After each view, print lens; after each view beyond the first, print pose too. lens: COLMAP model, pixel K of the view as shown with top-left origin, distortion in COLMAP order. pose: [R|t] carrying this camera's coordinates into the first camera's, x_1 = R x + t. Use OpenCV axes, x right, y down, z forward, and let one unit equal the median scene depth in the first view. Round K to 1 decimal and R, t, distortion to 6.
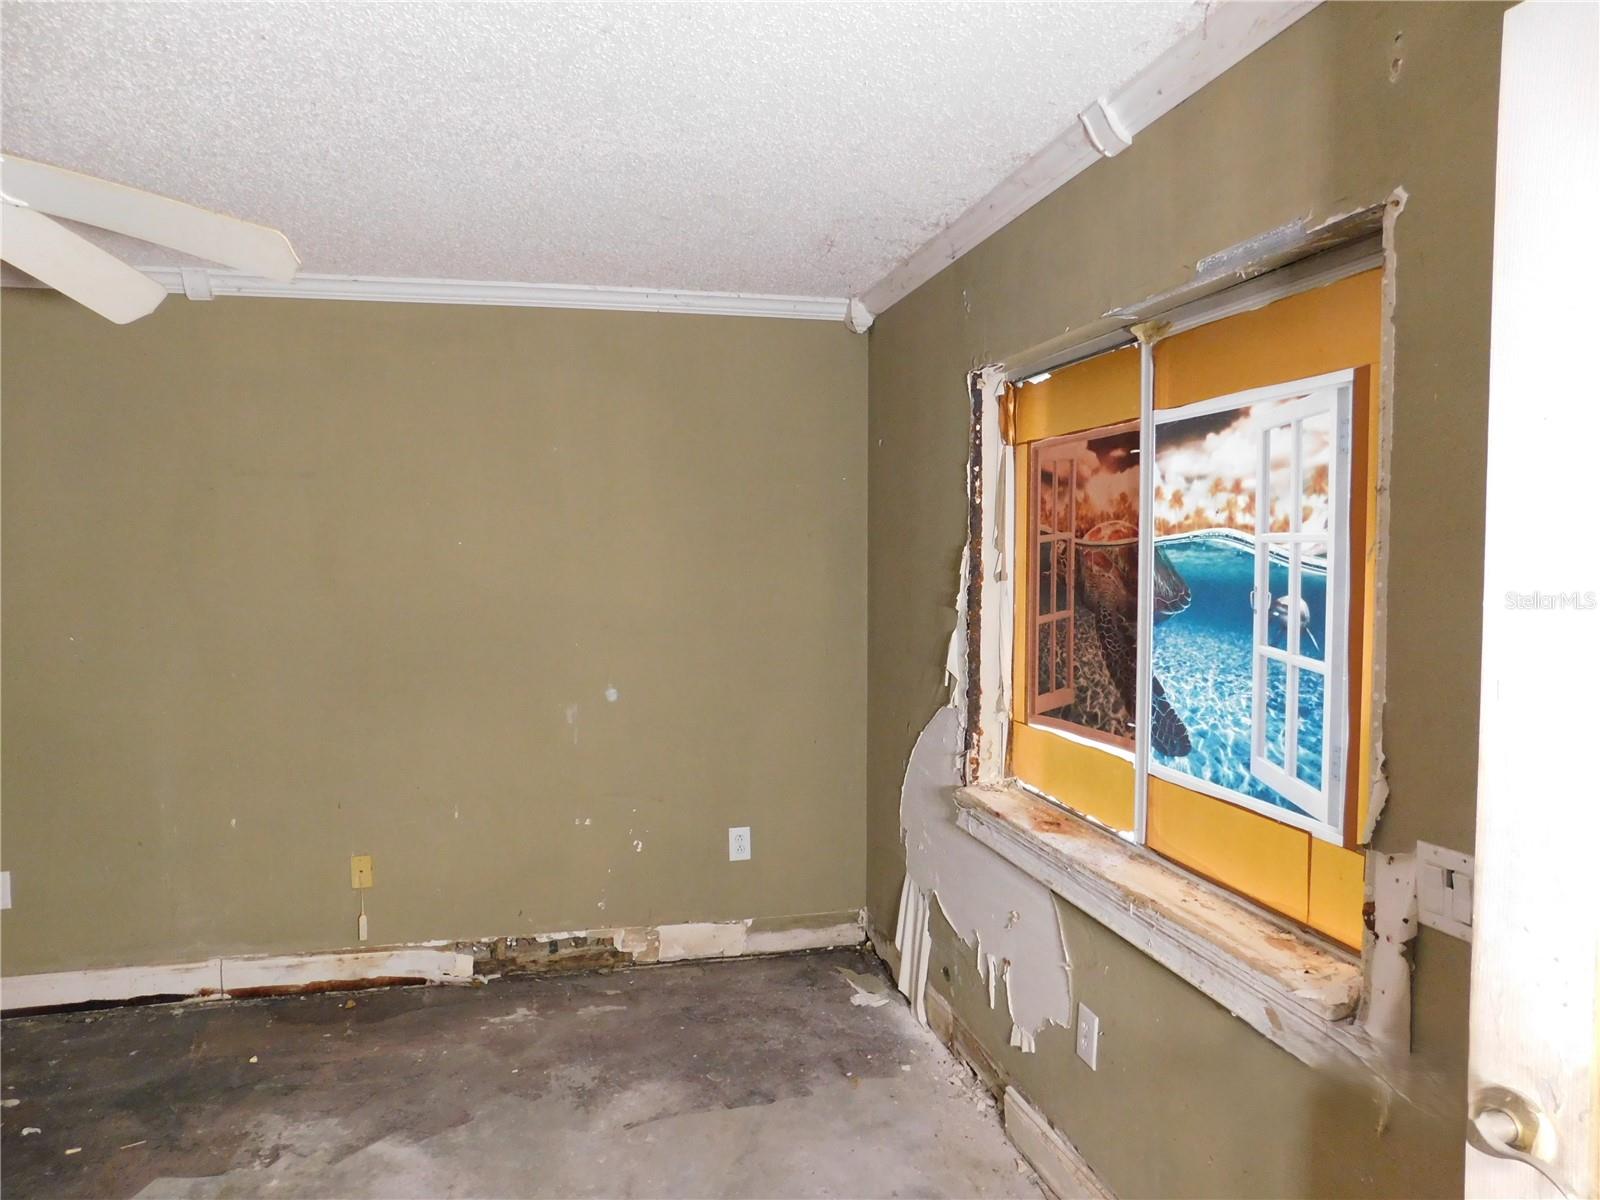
lens RADIAL K [[1065.7, 0, 800.2], [0, 1065.7, 604.0], [0, 0, 1]] dist [-0.017689, -0.002601]
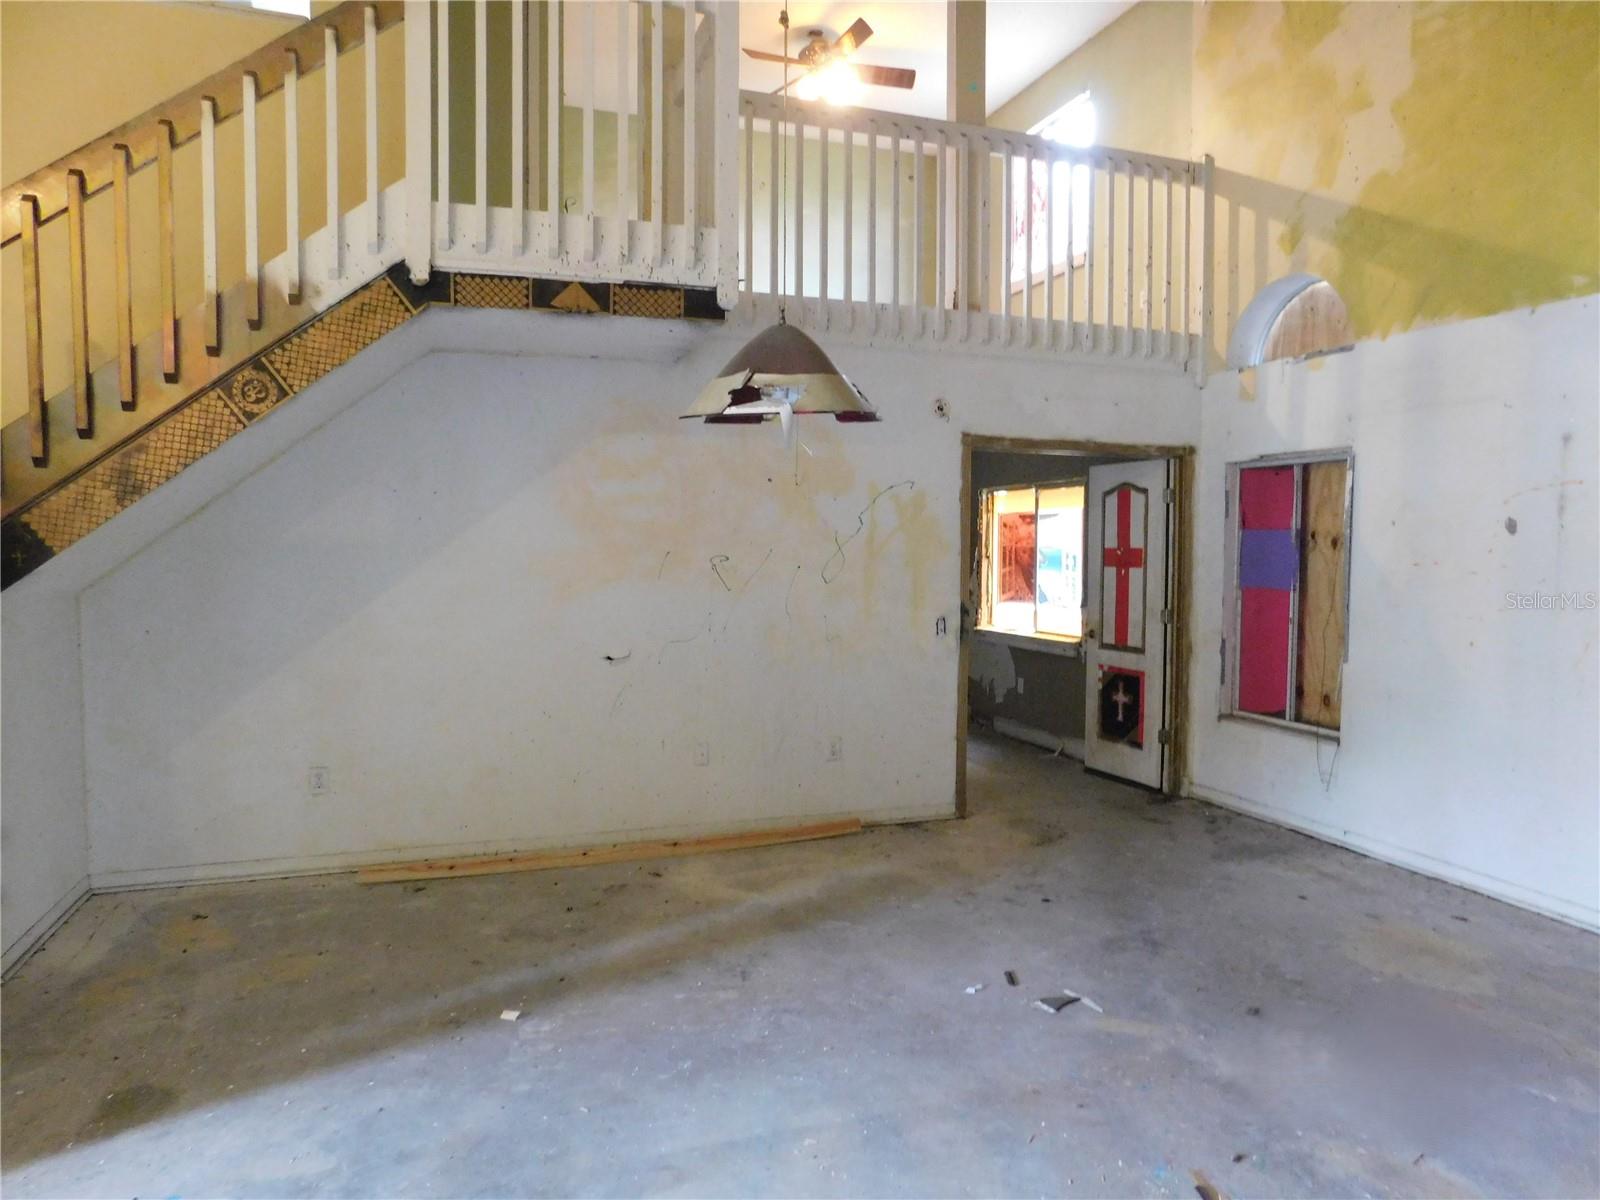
lens RADIAL K [[1065.7, 0, 800.0], [0, 1065.7, 595.7], [0, 0, 1]] dist [-0.017689, -0.002601]
pose [[0.994503, 0.005340, 0.104576, -0.743607], [-0.004439, 0.999951, -0.008845, 0.127886], [-0.104619, 0.008332, 0.994478, -2.195626]]
